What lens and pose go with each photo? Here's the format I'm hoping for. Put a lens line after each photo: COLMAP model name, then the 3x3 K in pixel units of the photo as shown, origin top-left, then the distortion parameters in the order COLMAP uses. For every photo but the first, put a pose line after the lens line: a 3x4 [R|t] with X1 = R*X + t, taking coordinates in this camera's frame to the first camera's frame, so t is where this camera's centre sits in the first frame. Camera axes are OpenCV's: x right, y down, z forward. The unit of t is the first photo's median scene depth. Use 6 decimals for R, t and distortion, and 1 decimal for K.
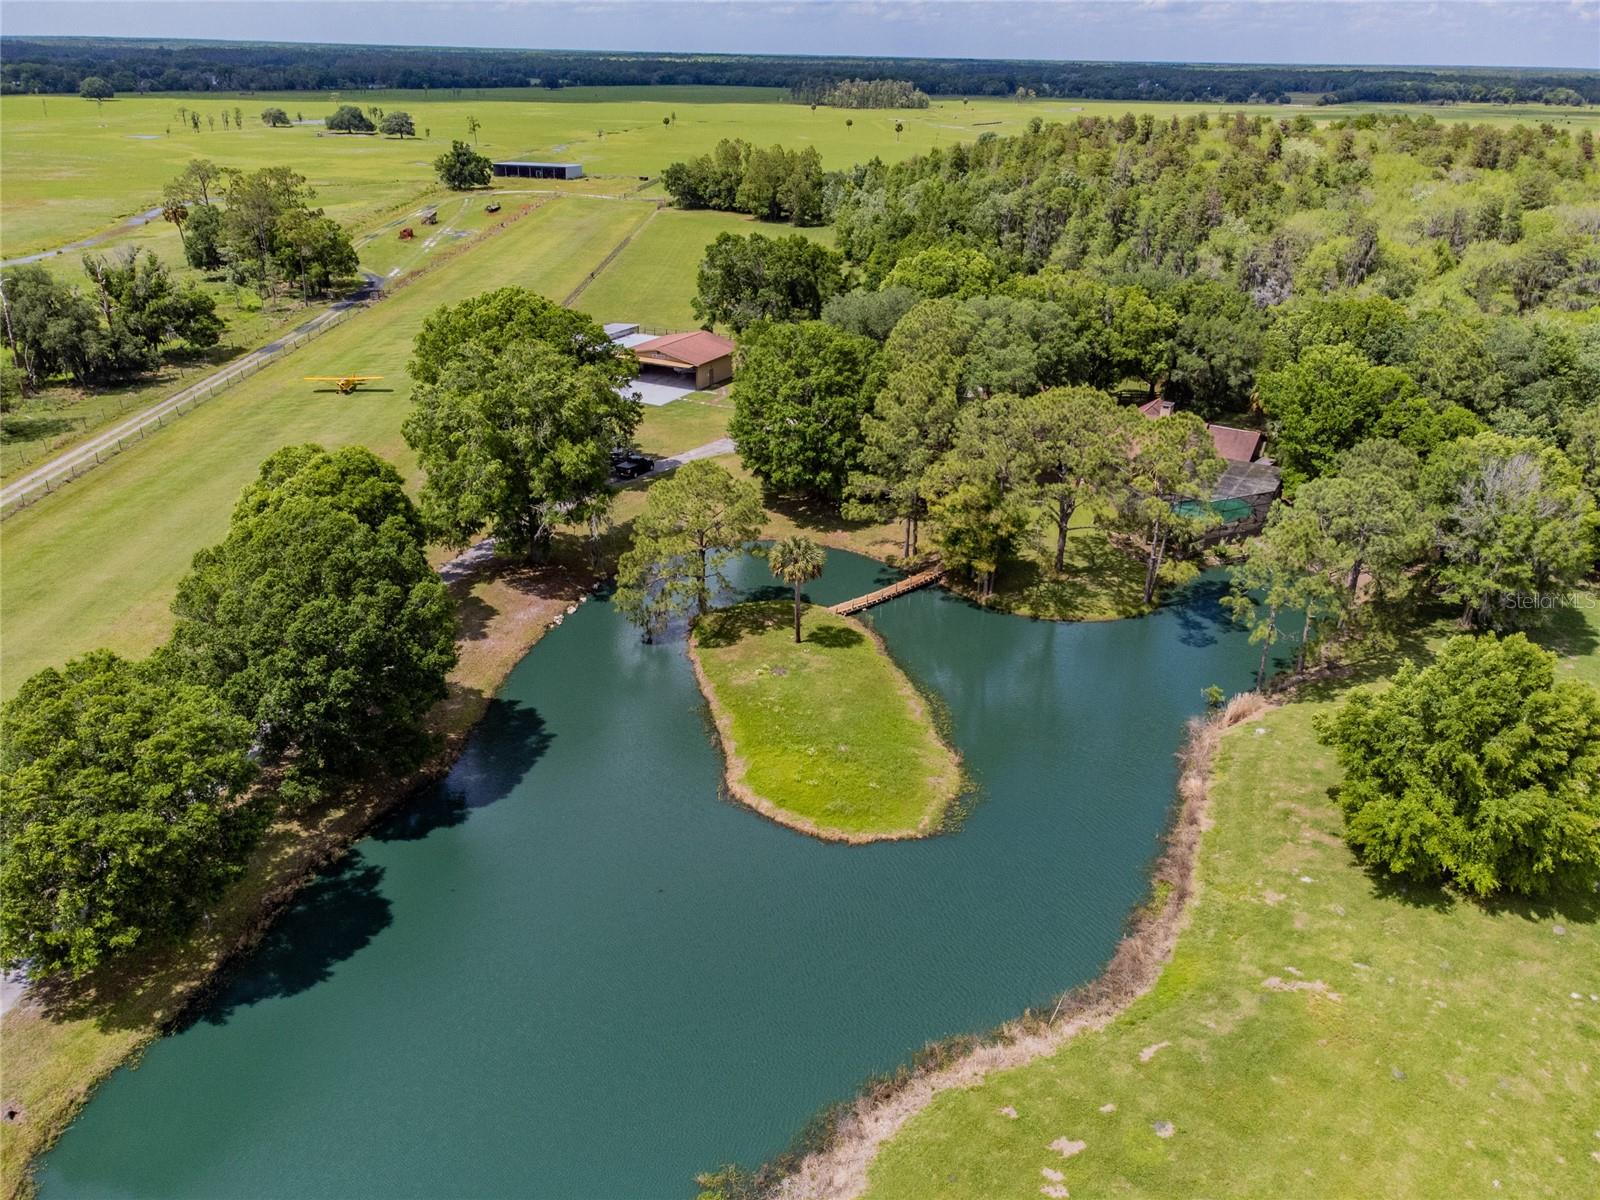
lens RADIAL K [[1177.1, 0, 800.0], [0, 1177.1, 600.0], [0, 0, 1]] dist [-0.005328, 0.011897]
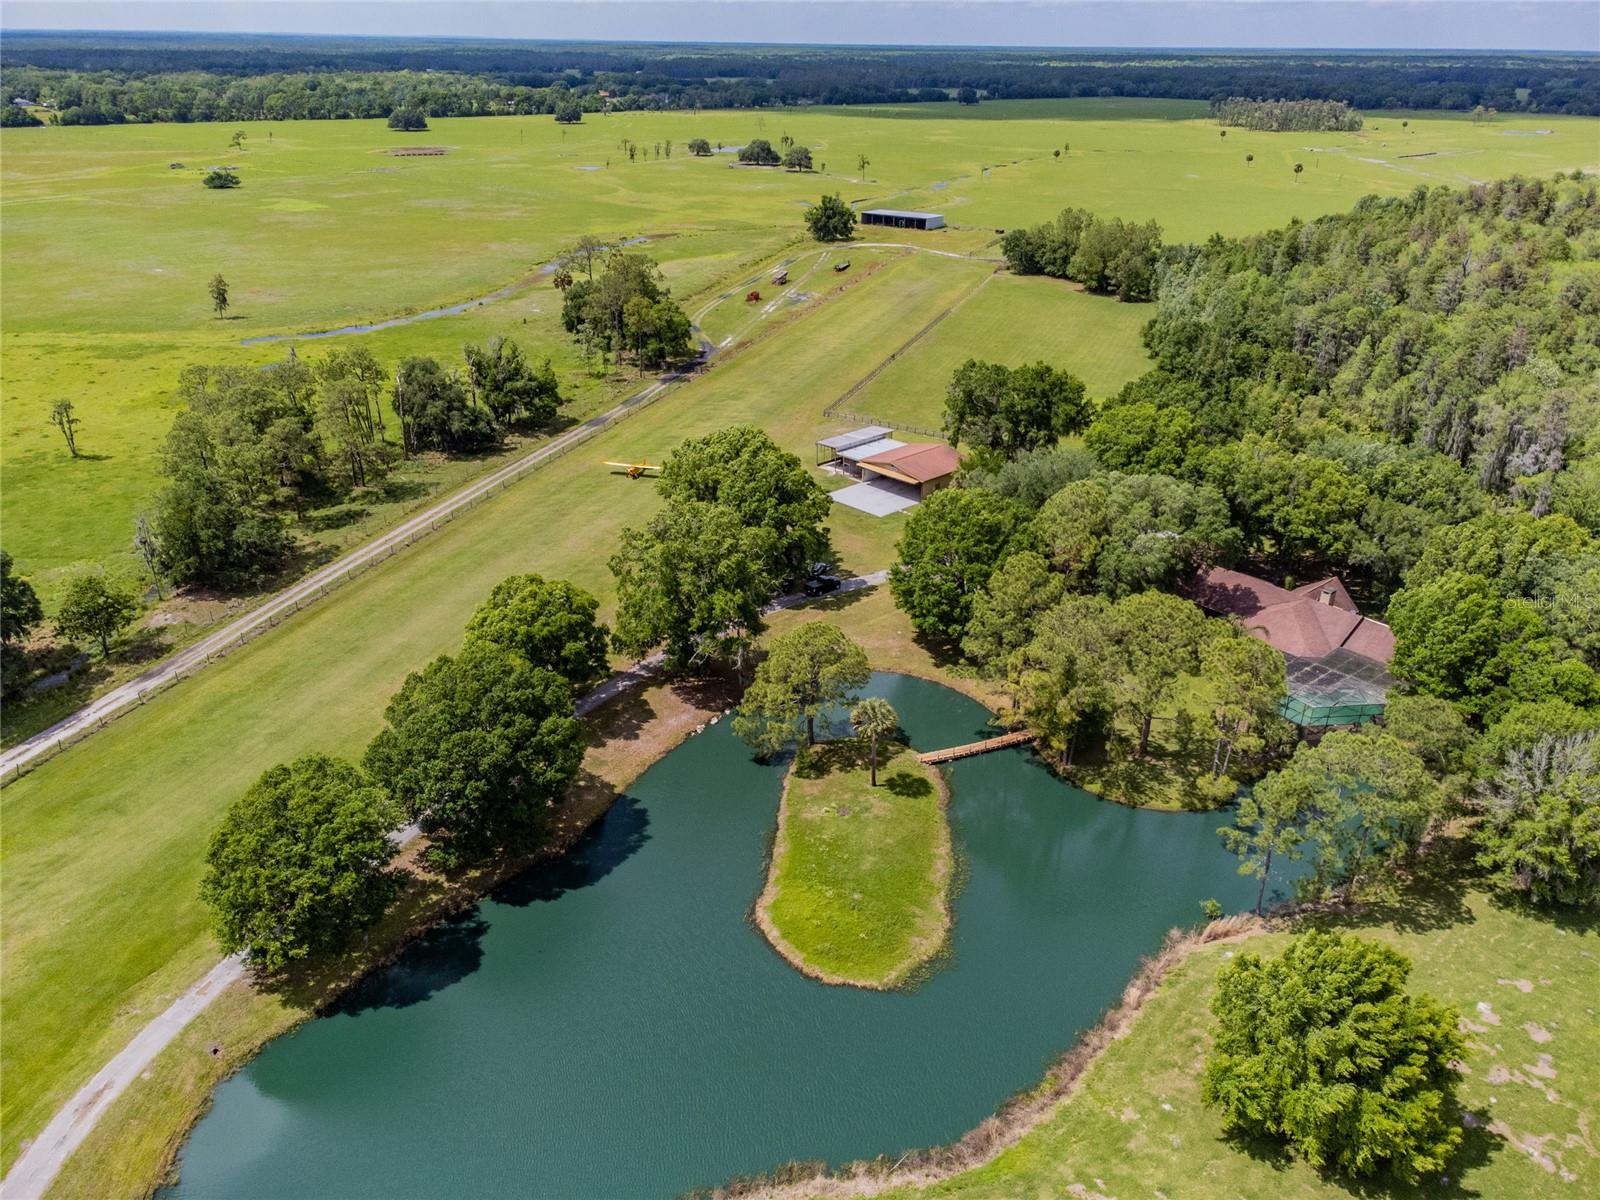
lens RADIAL K [[1178.5, 0, 801.5], [0, 1178.5, 583.0], [0, 0, 1]] dist [0.019585, -0.008158]
pose [[0.943685, 0.128659, -0.304803, 0.189561], [-0.131727, 0.991230, 0.010568, -0.121494], [0.303490, 0.030178, 0.952357, -0.117241]]
